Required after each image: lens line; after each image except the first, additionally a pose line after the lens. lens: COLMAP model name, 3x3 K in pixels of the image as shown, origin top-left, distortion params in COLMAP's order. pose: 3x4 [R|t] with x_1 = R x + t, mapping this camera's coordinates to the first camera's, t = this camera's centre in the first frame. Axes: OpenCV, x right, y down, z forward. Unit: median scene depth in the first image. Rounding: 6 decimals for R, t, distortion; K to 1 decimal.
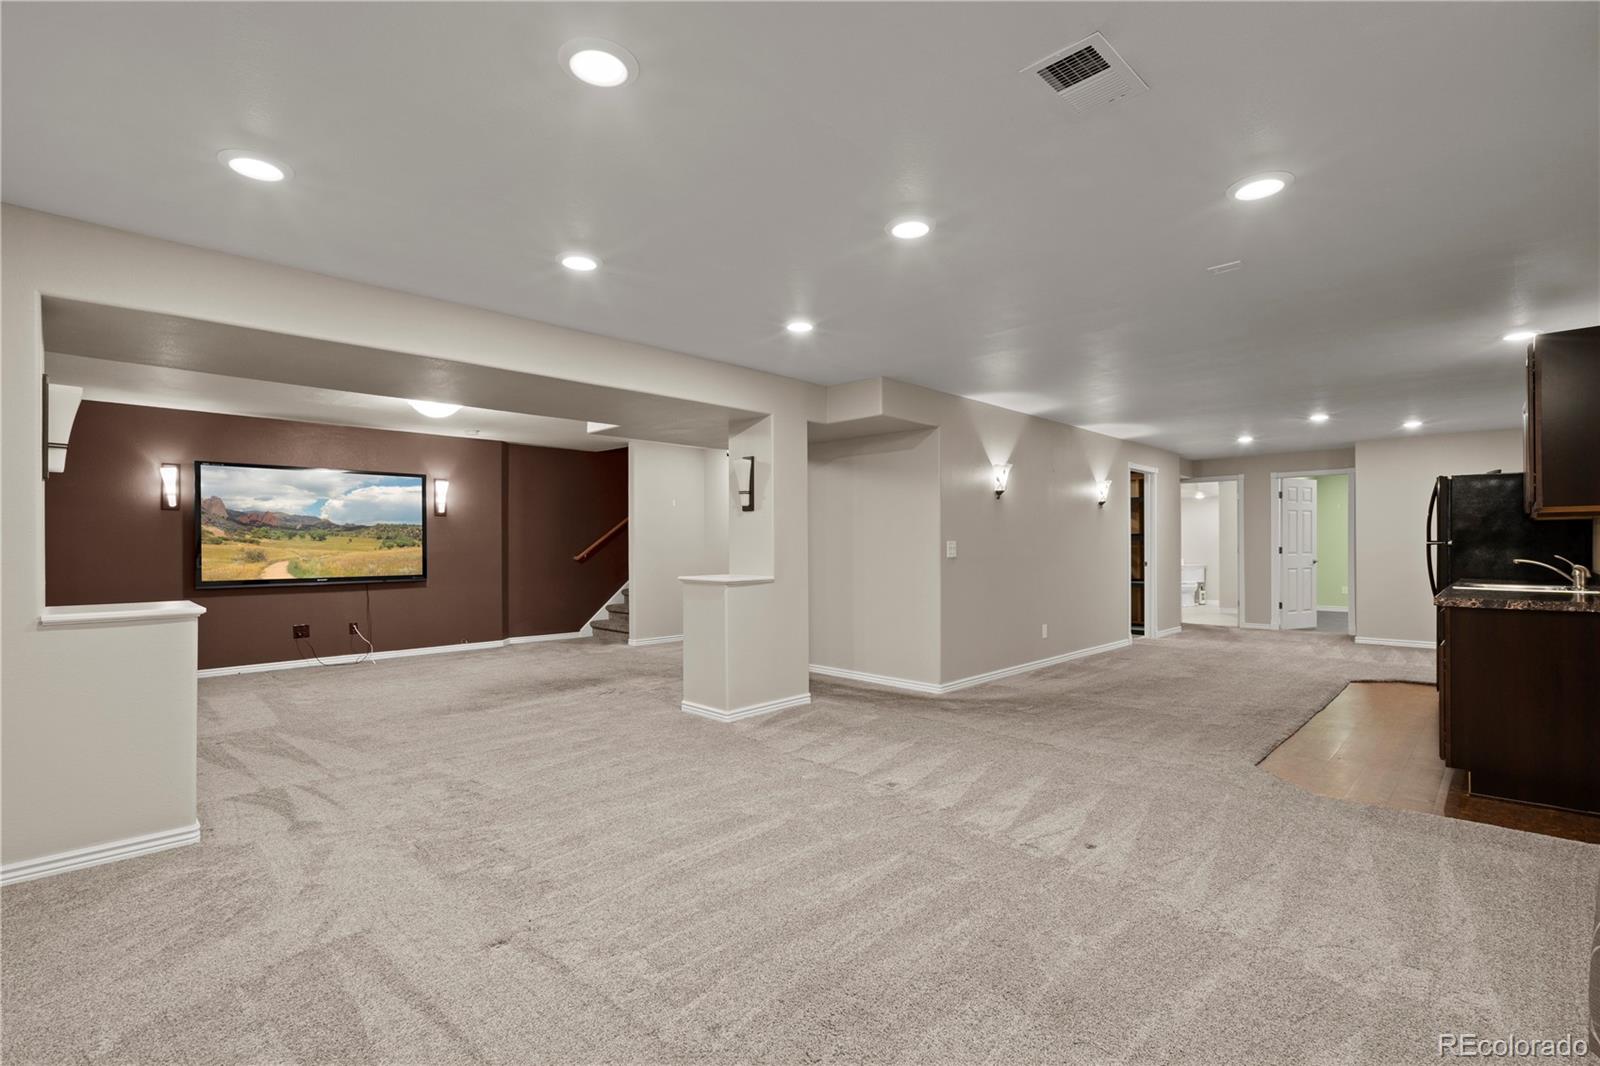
lens RADIAL K [[742.5, 0, 800.0], [0, 742.5, 540.2], [0, 0, 1]] dist [-0.003146, -0.000367]
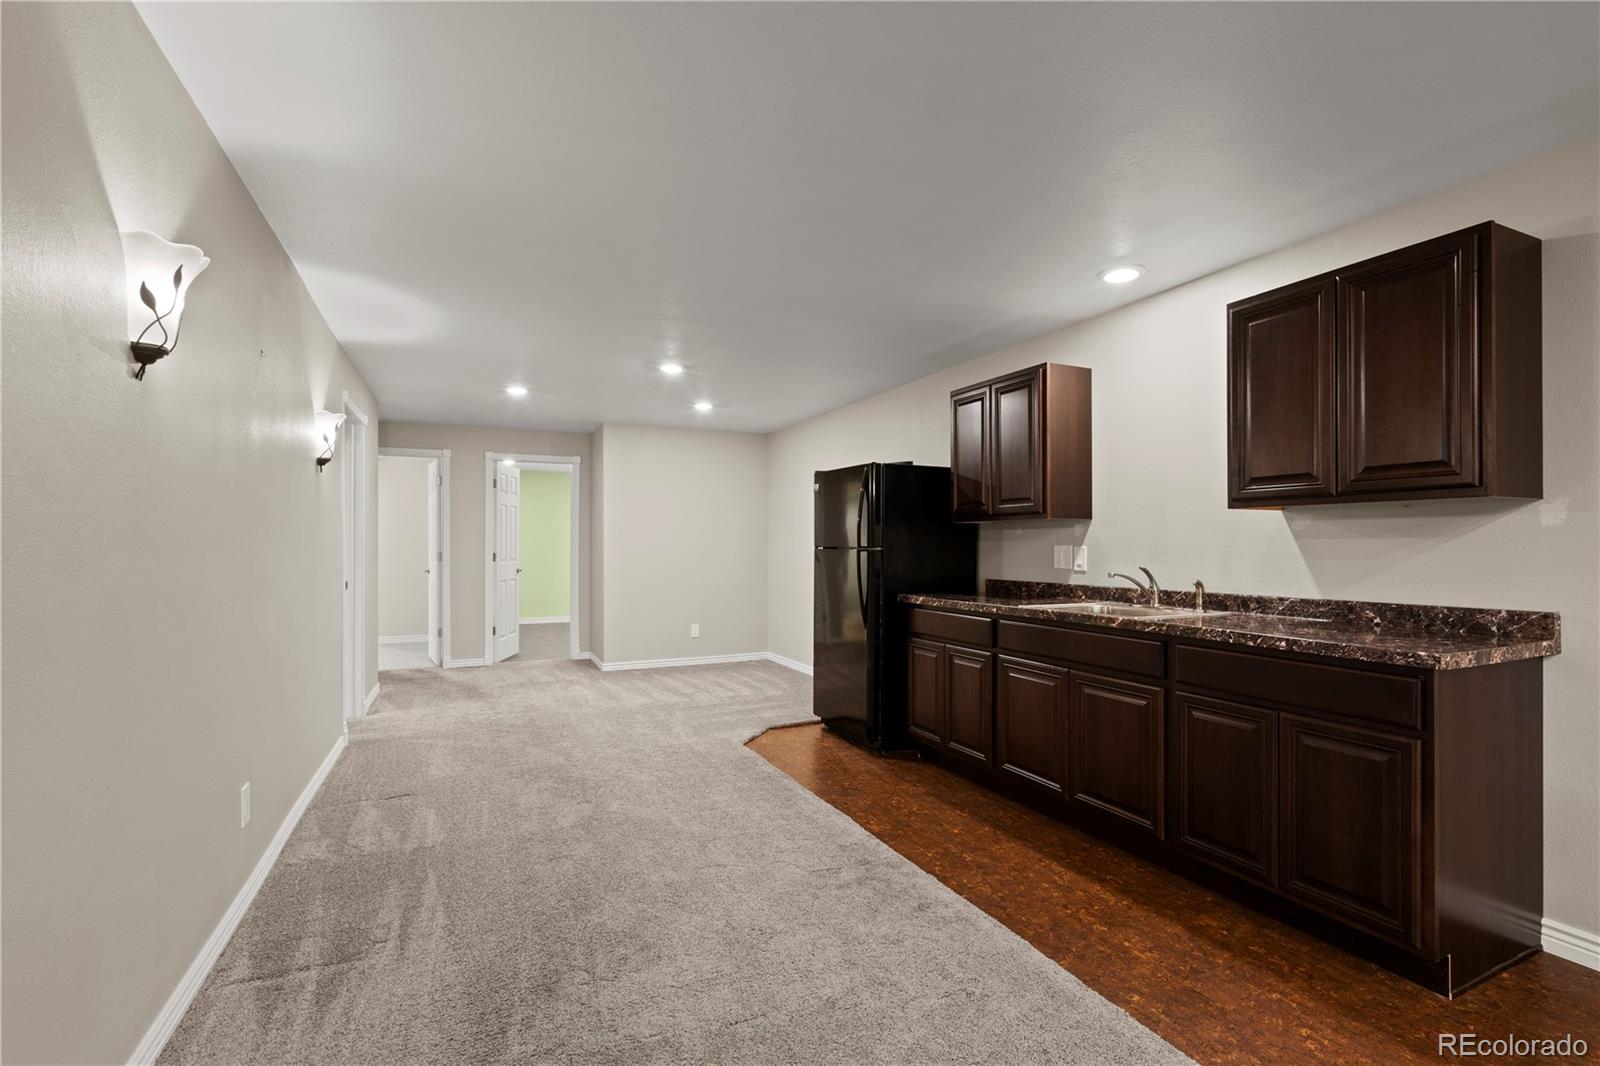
lens RADIAL K [[716.3, 0, 800.7], [0, 716.3, 550.6], [0, 0, 1]] dist [-0.001190, -0.000123]
pose [[0.345227, -0.002414, 0.938516, 0.132544], [-0.007042, 0.999962, 0.005162, 0.001891], [-0.938493, -0.008391, 0.345197, 0.800971]]
